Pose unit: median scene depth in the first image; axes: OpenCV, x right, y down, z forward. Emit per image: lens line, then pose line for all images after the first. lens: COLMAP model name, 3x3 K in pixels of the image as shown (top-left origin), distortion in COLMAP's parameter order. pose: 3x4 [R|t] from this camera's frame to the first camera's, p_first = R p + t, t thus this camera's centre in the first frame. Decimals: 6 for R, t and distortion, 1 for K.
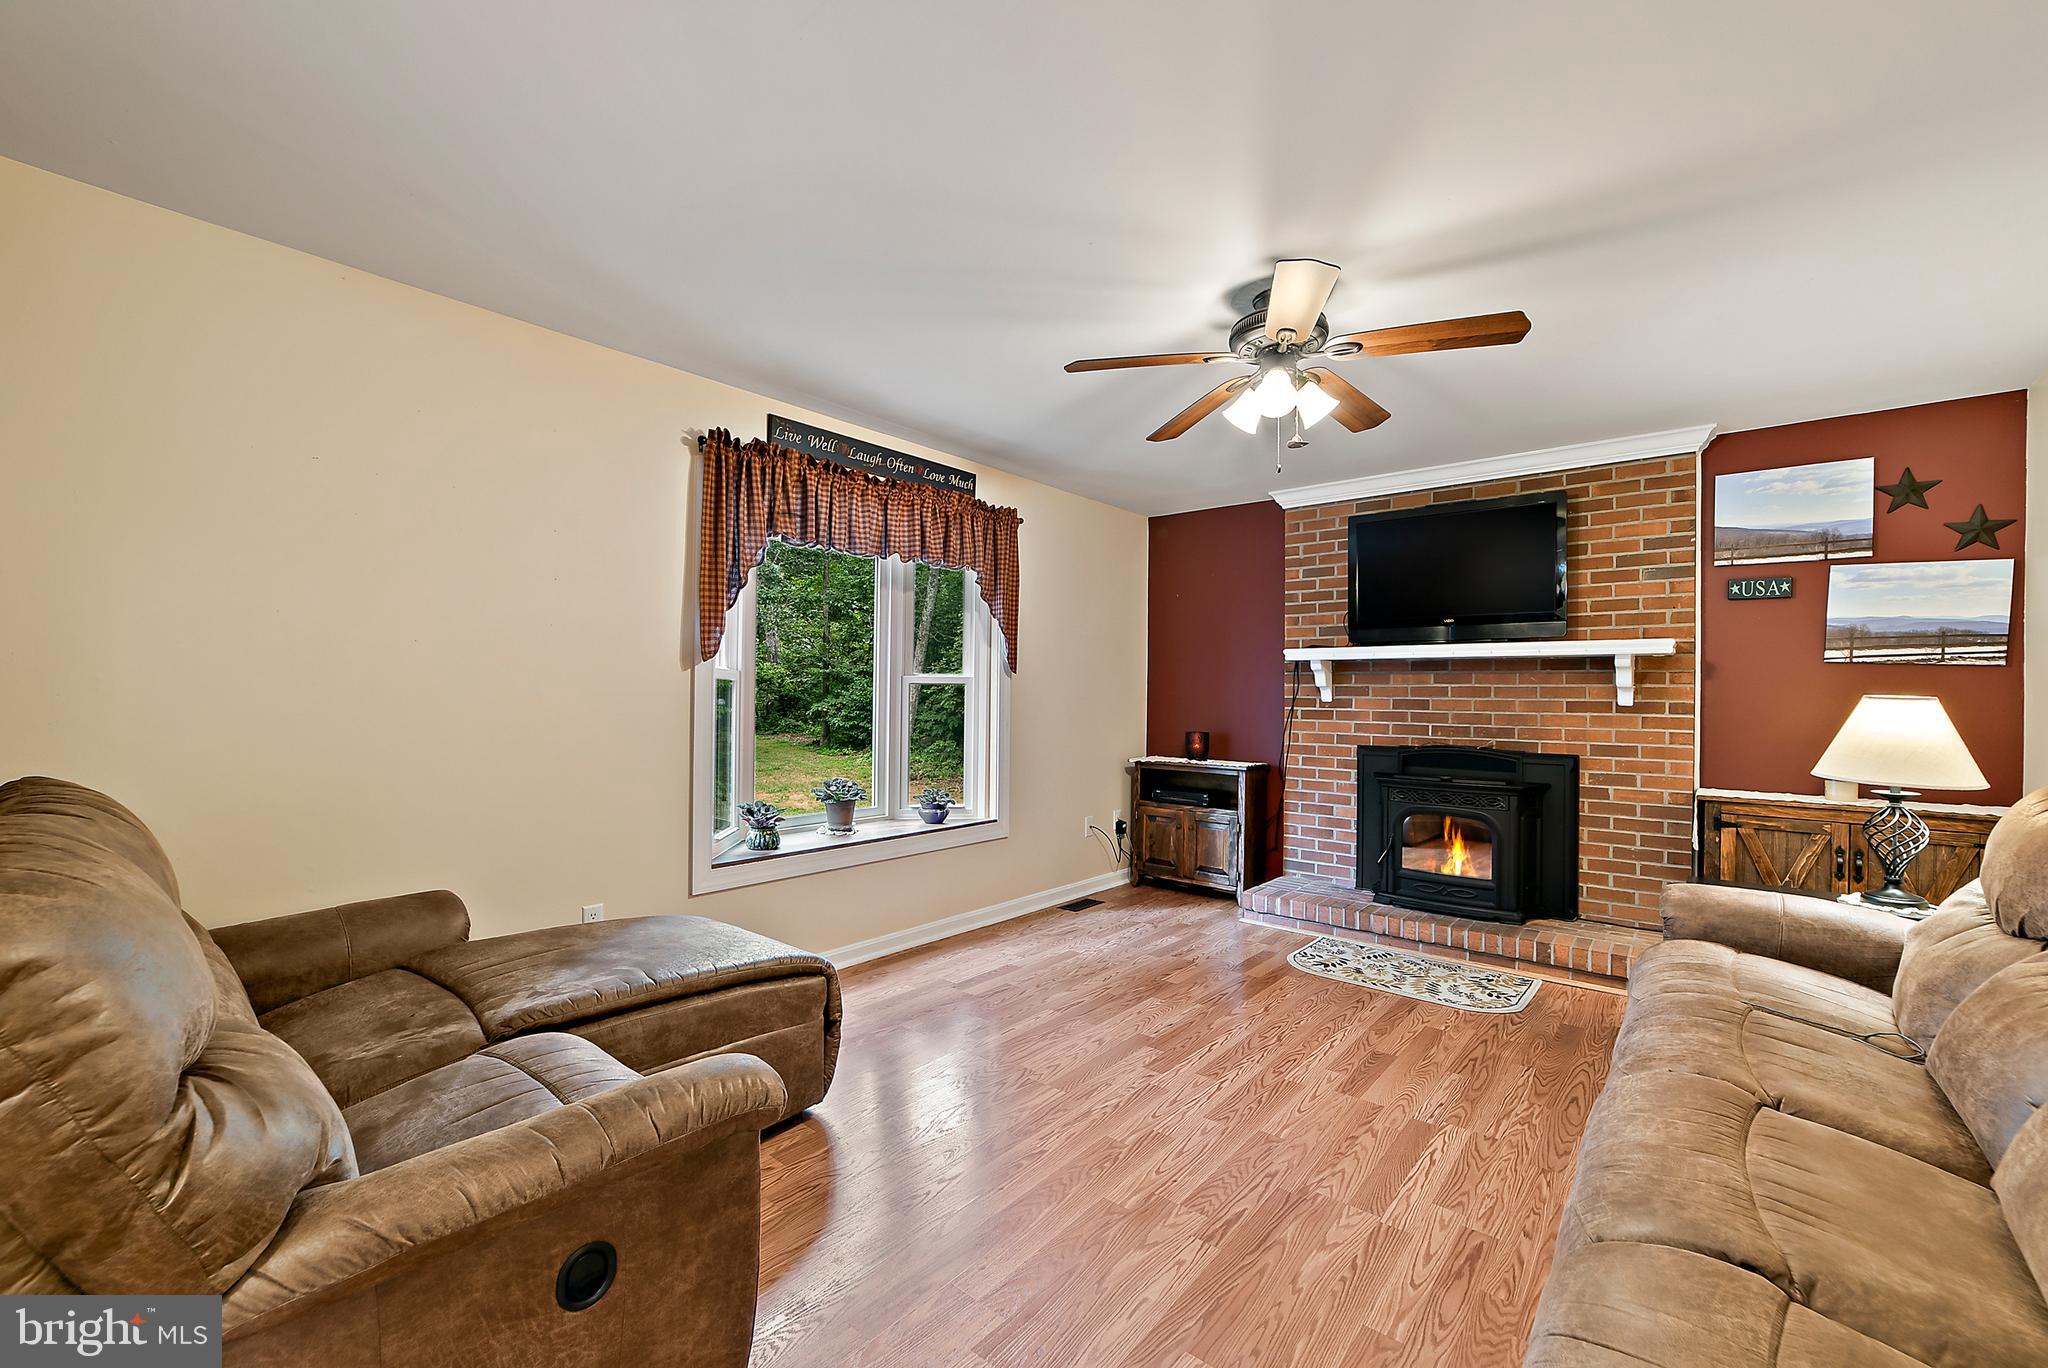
lens RADIAL K [[820.5, 0, 1043.1], [0, 820.5, 683.9], [0, 0, 1]] dist [-0.025609, 0.000804]
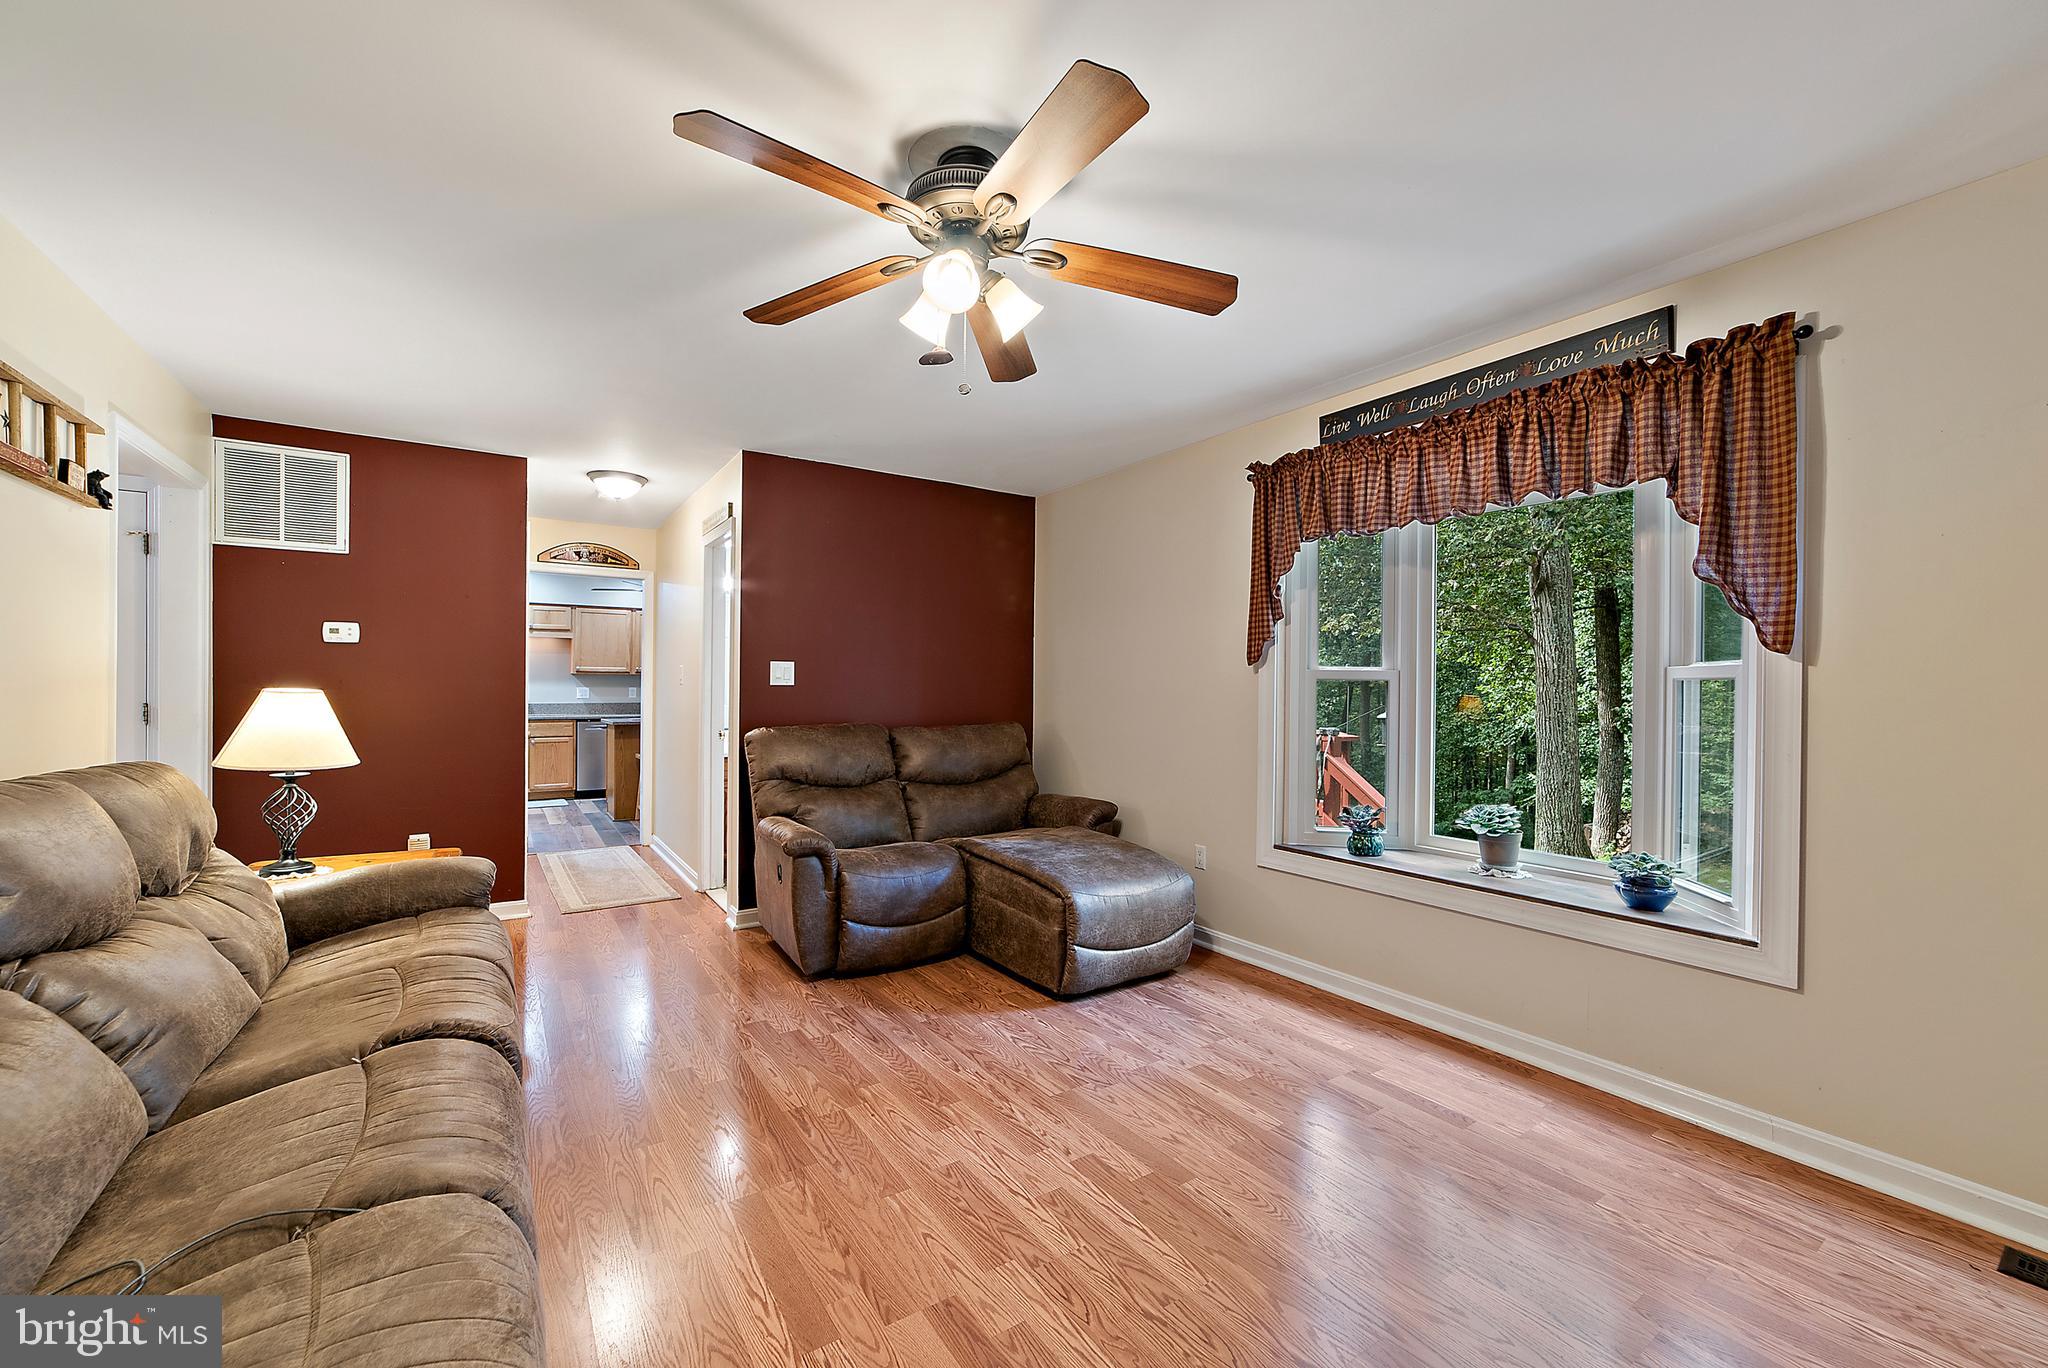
lens RADIAL K [[820.5, 0, 1026.3], [0, 820.5, 685.9], [0, 0, 1]] dist [-0.025609, 0.000804]
pose [[-0.292312, -0.015150, -0.956203, 0.874180], [0.000367, 0.999873, -0.015954, 0.021878], [0.956323, -0.005014, -0.292269, 1.125511]]
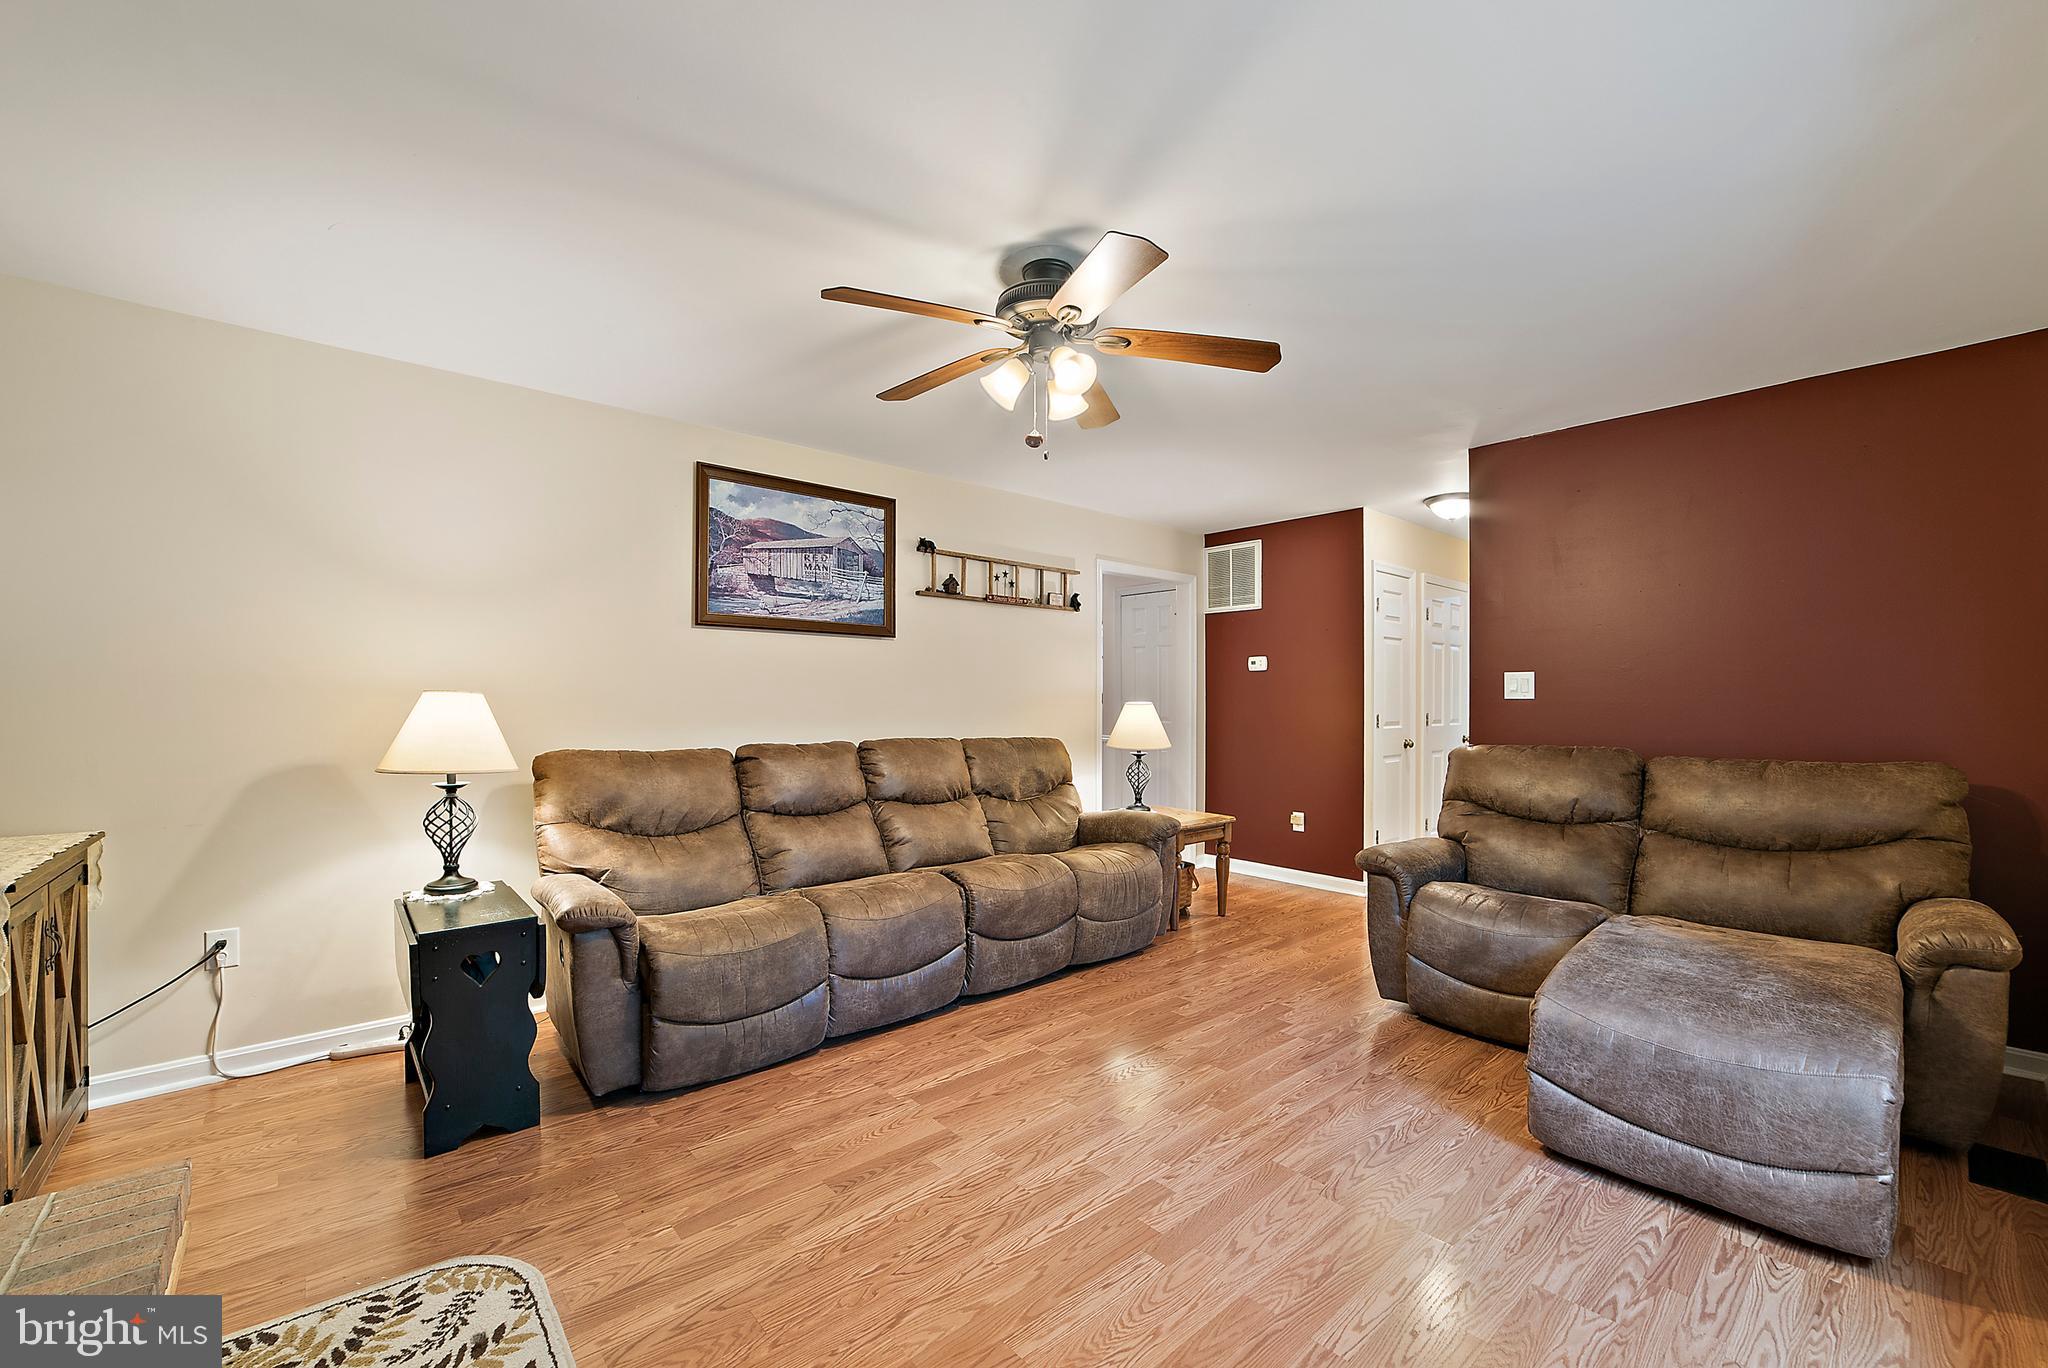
lens RADIAL K [[820.5, 0, 1009.4], [0, 820.5, 697.4], [0, 0, 1]] dist [-0.025609, 0.000804]
pose [[-0.983467, -0.012804, 0.180633, 0.136977], [-0.014573, 0.999858, -0.008469, 0.017529], [-0.180499, -0.010961, -0.983514, 1.701365]]
